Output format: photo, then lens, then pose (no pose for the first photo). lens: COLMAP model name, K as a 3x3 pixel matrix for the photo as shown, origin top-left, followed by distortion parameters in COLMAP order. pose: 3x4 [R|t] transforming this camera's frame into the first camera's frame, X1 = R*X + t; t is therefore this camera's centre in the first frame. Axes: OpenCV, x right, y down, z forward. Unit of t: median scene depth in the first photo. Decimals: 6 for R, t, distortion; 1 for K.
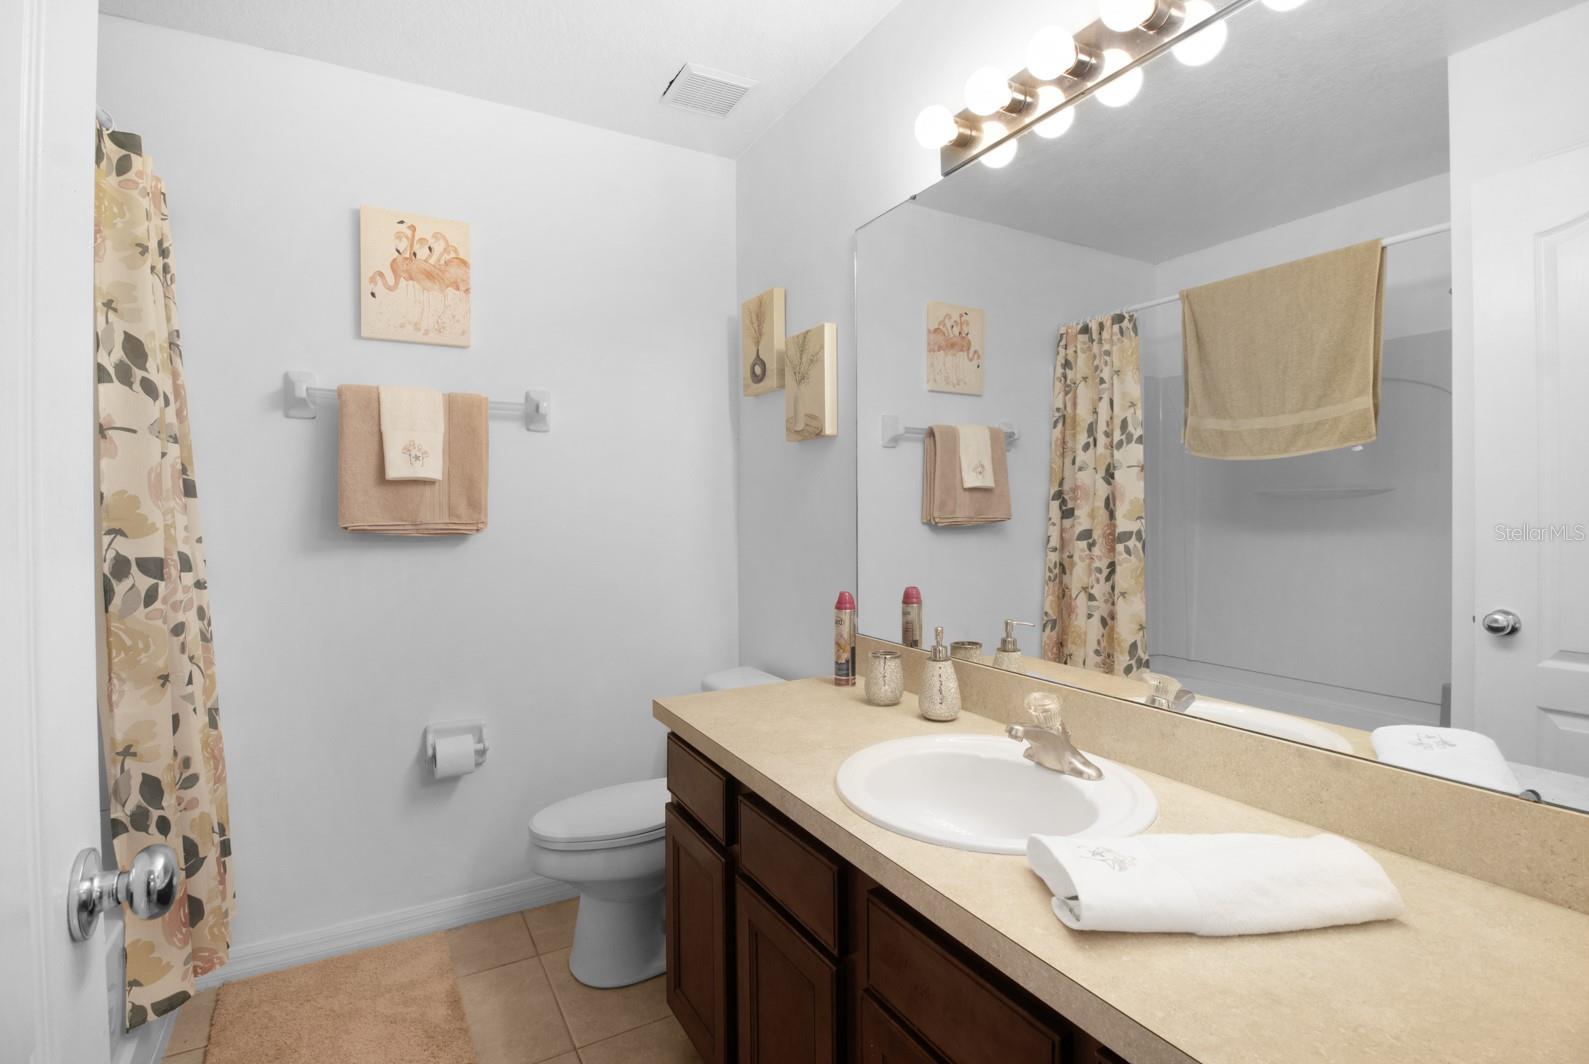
lens RADIAL K [[772.5, 0, 798.5], [0, 772.5, 526.7], [0, 0, 1]] dist [0.000982, -0.013372]
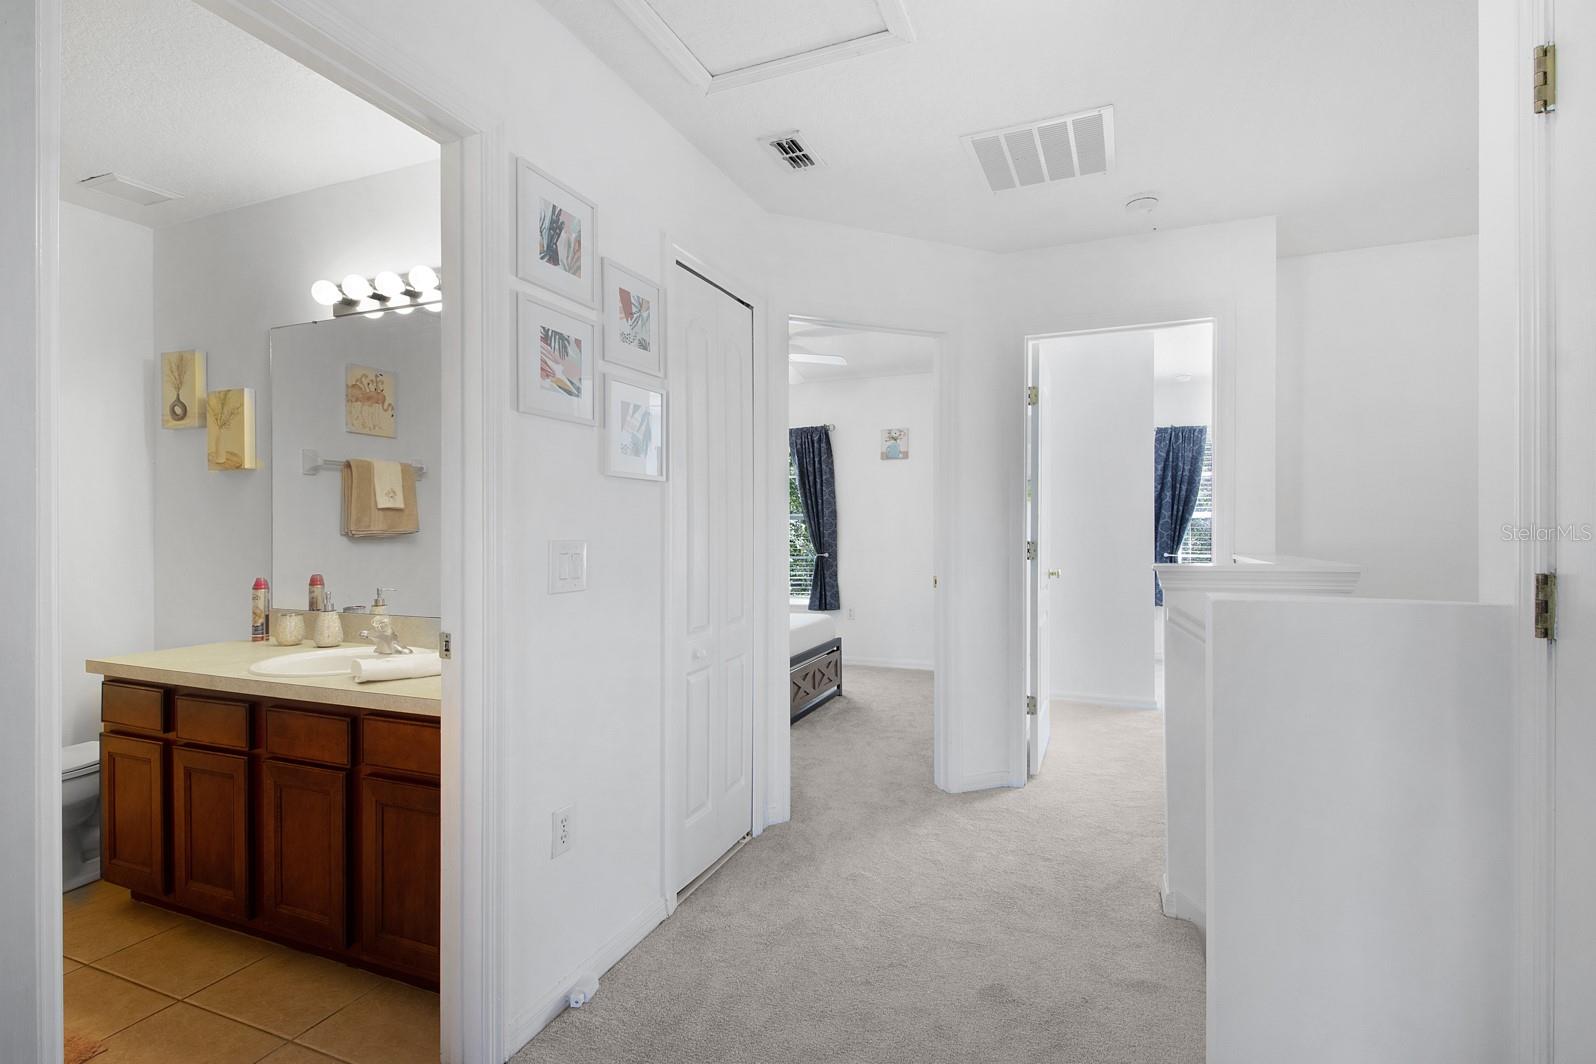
lens RADIAL K [[742.0, 0, 804.1], [0, 742.0, 530.7], [0, 0, 1]] dist [-0.002584, -0.001345]
pose [[0.780773, 0.002299, 0.624811, -0.011130], [0.010664, 0.999799, -0.017004, 0.025219], [-0.624724, 0.019939, 0.780591, -0.629387]]
